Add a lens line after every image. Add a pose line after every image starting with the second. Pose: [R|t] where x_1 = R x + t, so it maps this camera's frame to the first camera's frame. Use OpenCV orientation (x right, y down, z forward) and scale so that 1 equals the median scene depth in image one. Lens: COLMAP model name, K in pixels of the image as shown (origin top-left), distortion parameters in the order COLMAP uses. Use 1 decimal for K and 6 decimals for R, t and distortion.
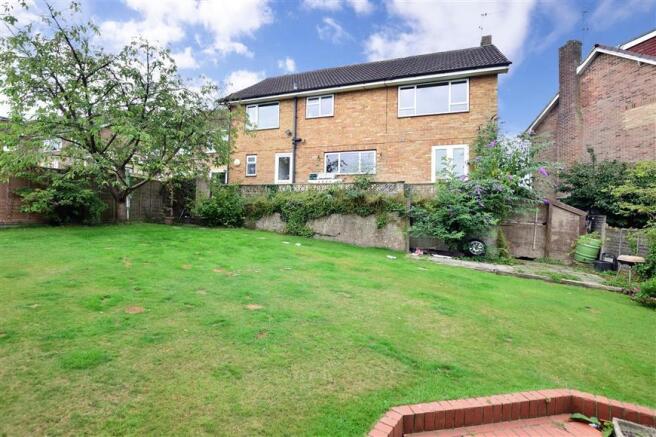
lens RADIAL K [[296.6, 0, 331.0], [0, 296.6, 205.8], [0, 0, 1]] dist [-0.002098, -0.000310]
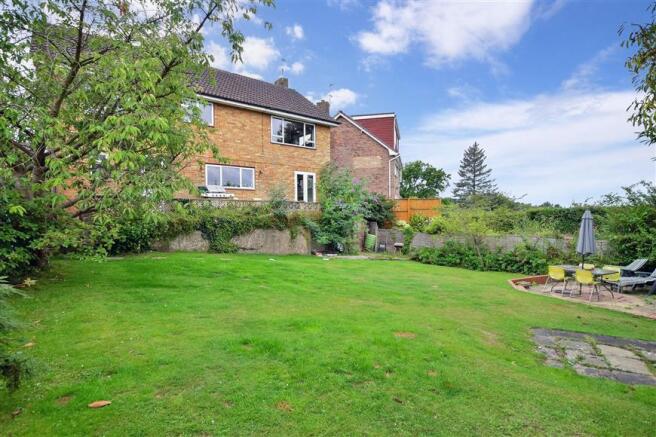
lens RADIAL K [[327.6, 0, 328.4], [0, 327.6, 219.0], [0, 0, 1]] dist [0.000909, 0.000003]
pose [[0.551341, -0.027854, 0.833815, -0.804392], [-0.015748, 0.998917, 0.043782, -0.063020], [-0.834131, -0.037270, 0.550305, 0.103088]]
